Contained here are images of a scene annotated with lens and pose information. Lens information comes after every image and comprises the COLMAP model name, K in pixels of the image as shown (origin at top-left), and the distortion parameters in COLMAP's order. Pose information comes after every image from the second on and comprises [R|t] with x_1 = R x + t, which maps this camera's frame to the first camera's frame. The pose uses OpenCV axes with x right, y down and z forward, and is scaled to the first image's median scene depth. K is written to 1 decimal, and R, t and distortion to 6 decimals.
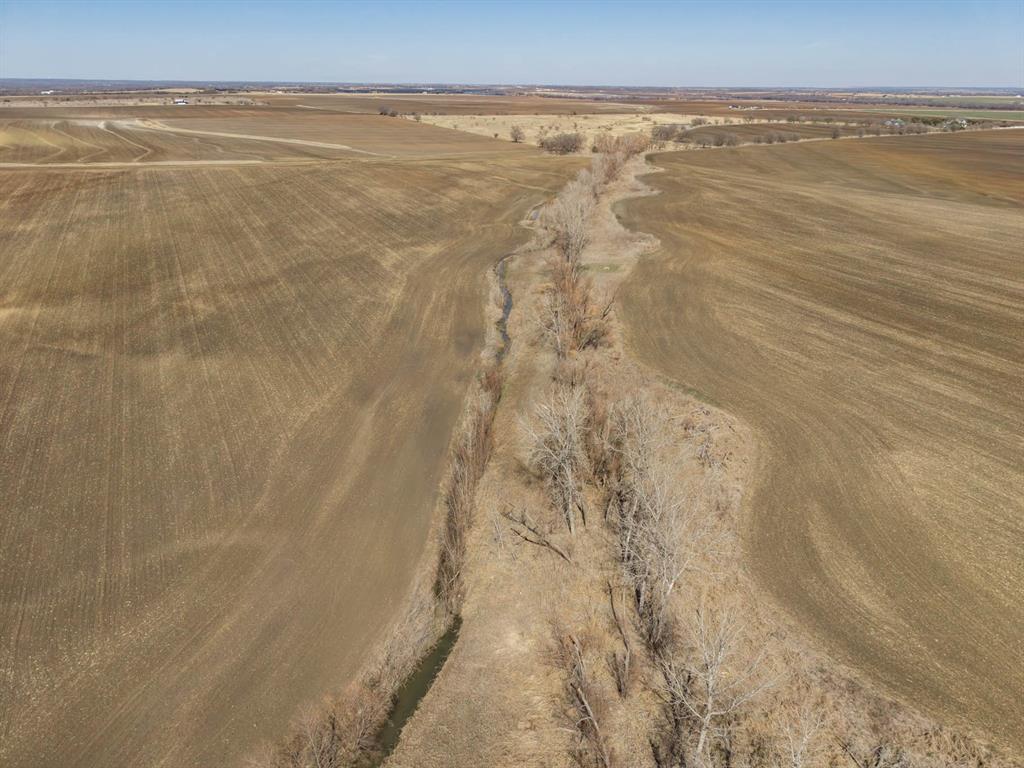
lens RADIAL K [[701.8, 0, 511.5], [0, 701.8, 383.6], [0, 0, 1]] dist [0.025159, -0.018452]
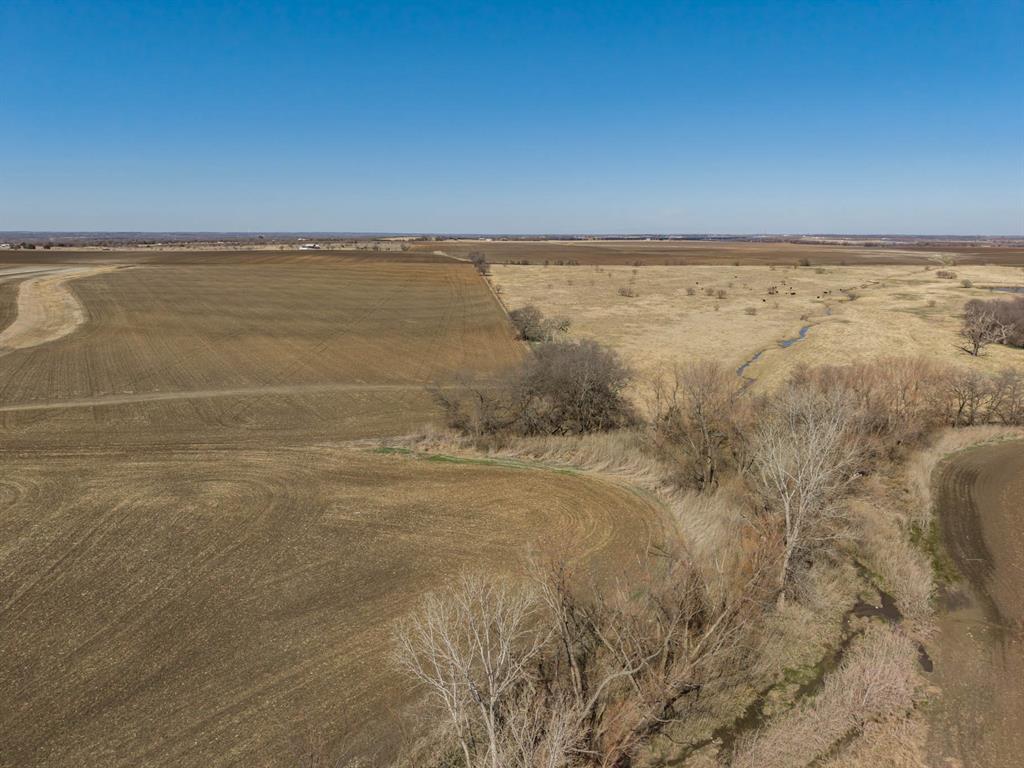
lens RADIAL K [[701.8, 0, 511.2], [0, 701.8, 383.2], [0, 0, 1]] dist [0.025159, -0.018452]
pose [[0.933147, 0.070423, -0.352531, 0.068908], [-0.137427, 0.976024, -0.168794, -0.140107], [0.332192, 0.205957, 0.920451, 0.363263]]
